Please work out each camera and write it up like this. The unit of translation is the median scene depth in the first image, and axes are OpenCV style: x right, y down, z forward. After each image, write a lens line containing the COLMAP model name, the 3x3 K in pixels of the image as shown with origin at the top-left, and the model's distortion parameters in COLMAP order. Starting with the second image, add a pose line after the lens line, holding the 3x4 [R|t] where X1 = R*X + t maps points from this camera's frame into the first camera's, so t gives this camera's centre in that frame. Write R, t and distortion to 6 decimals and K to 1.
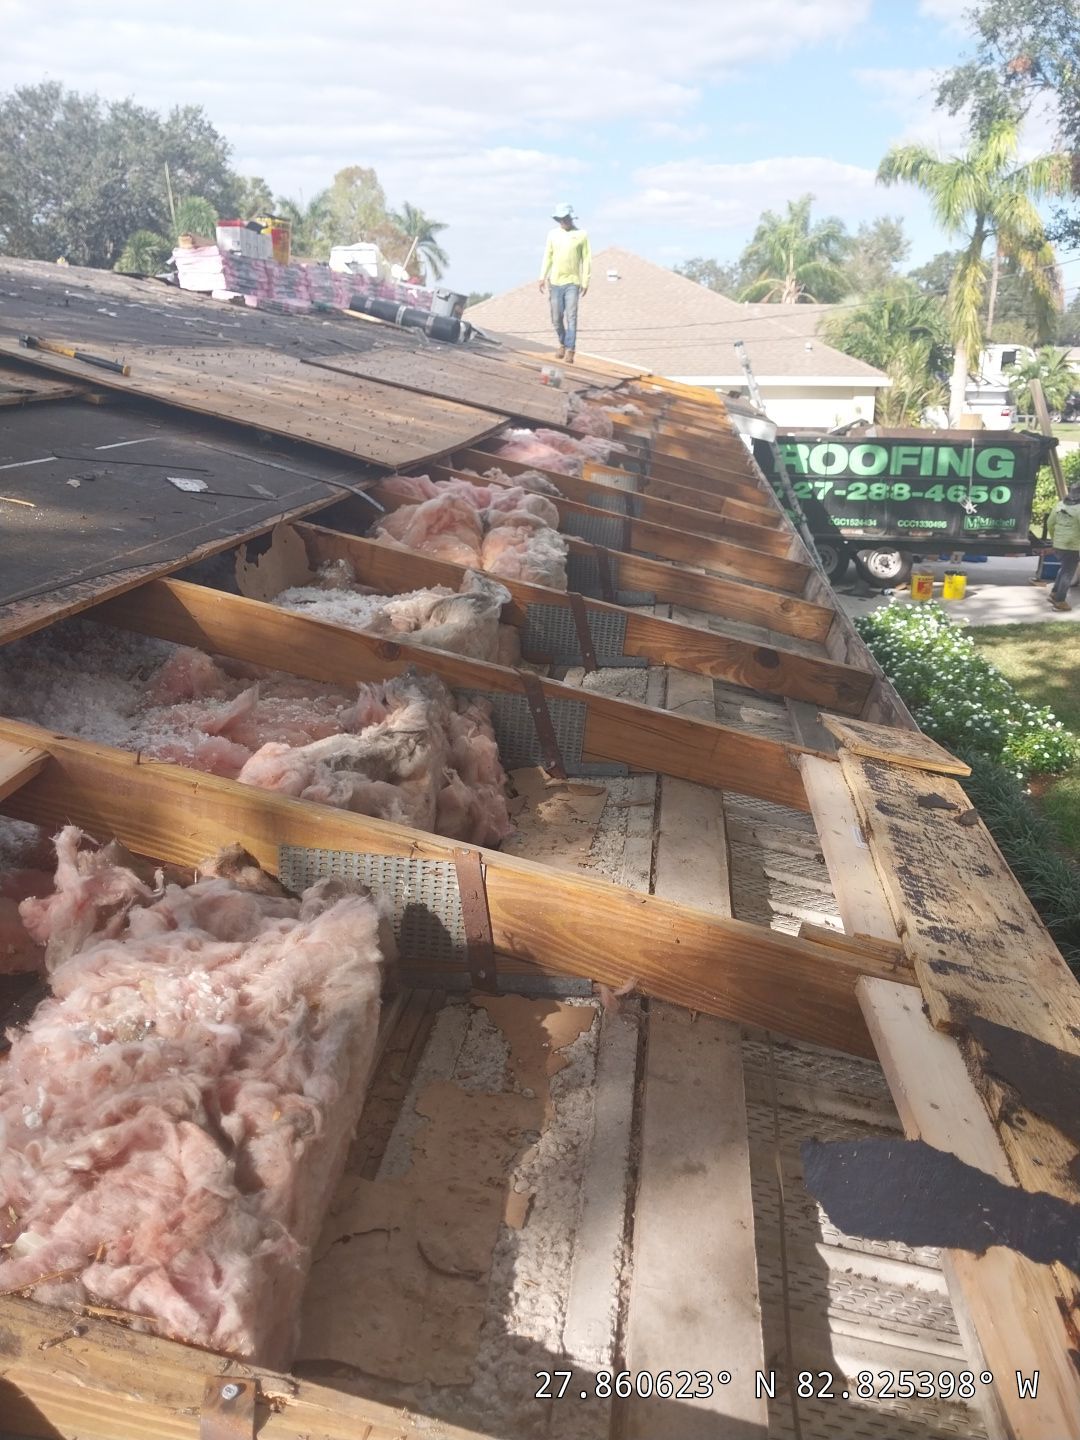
lens RADIAL K [[1107.6, 0, 534.5], [0, 1107.6, 738.5], [0, 0, 1]] dist [-0.035242, 0.005606]
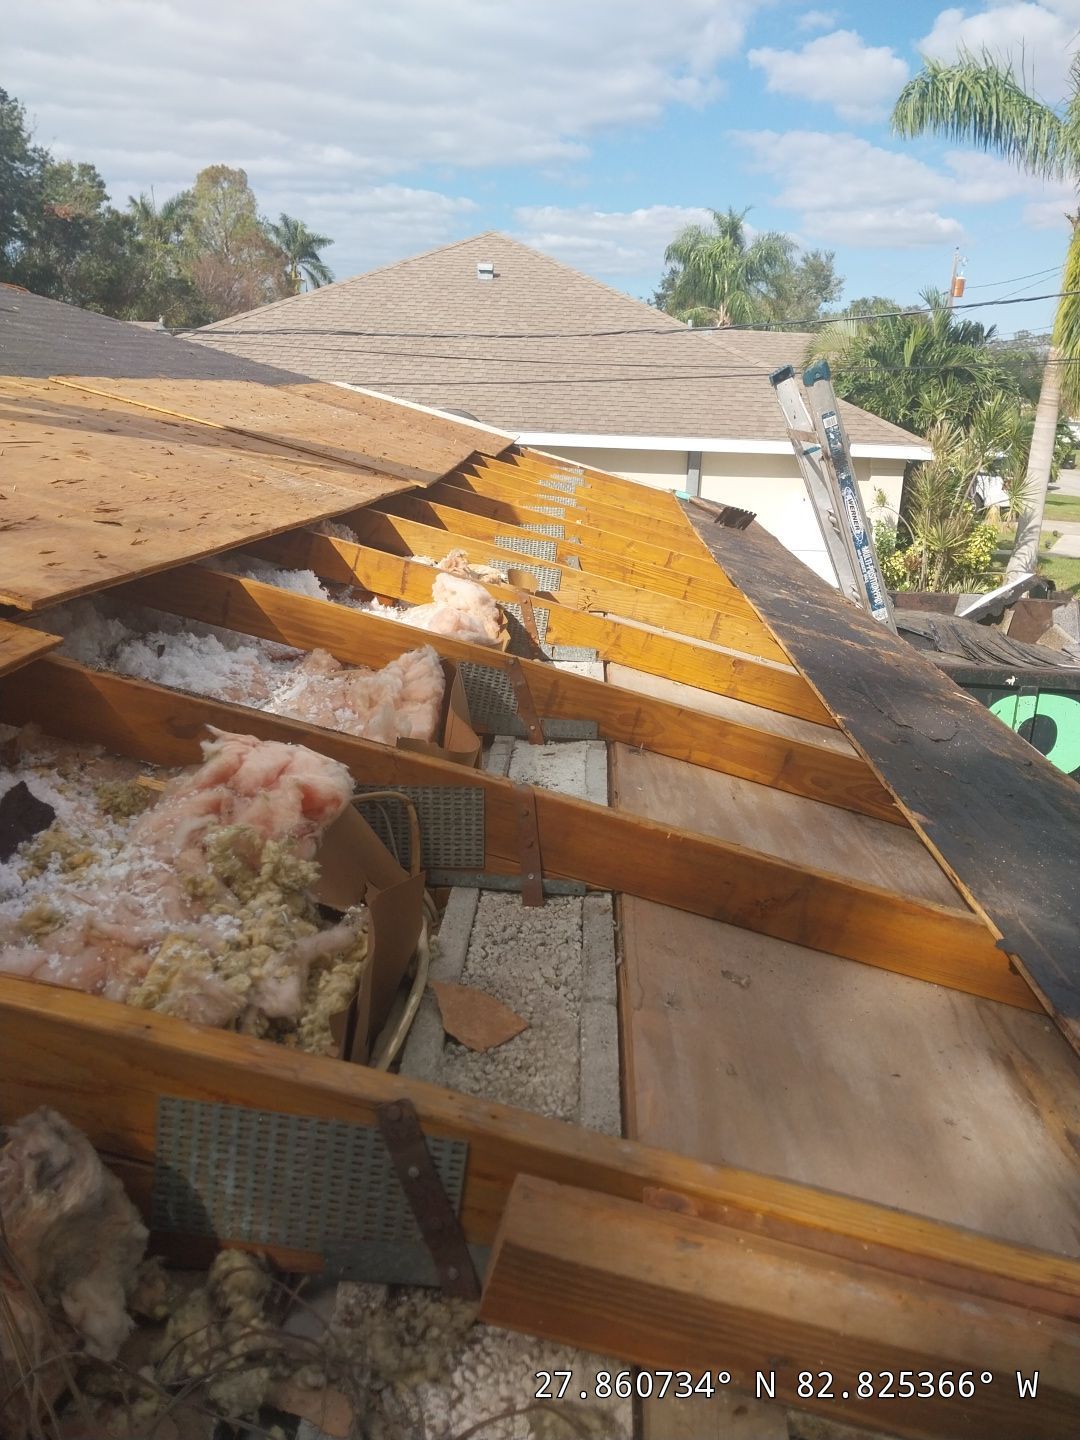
lens RADIAL K [[1093.9, 0, 551.8], [0, 1093.9, 725.8], [0, 0, 1]] dist [0.080024, -0.149569]
pose [[0.995117, 0.008542, 0.098331, 0.091905], [-0.004512, 0.999143, -0.041135, -0.242709], [-0.098598, 0.040490, 0.994303, 0.689607]]
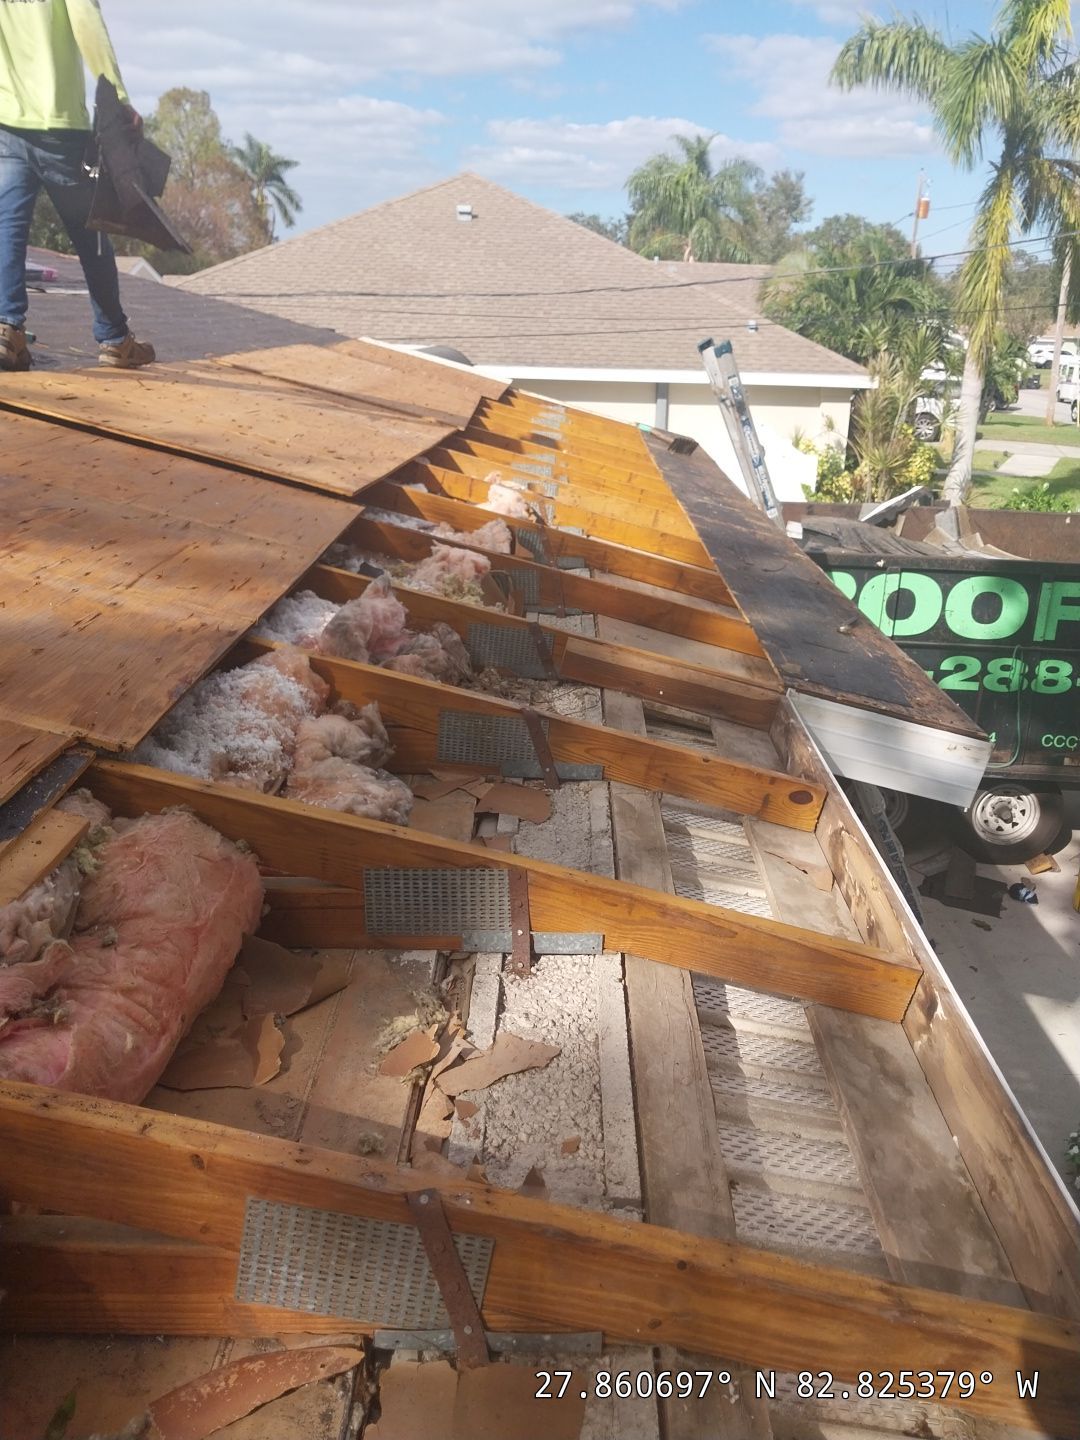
lens RADIAL K [[1103.8, 0, 574.6], [0, 1103.8, 721.9], [0, 0, 1]] dist [-0.002788, -0.000962]
pose [[0.990550, -0.022187, 0.135343, 0.073697], [0.019650, 0.999606, 0.020057, -0.217672], [-0.135735, -0.017208, 0.990596, 0.573565]]
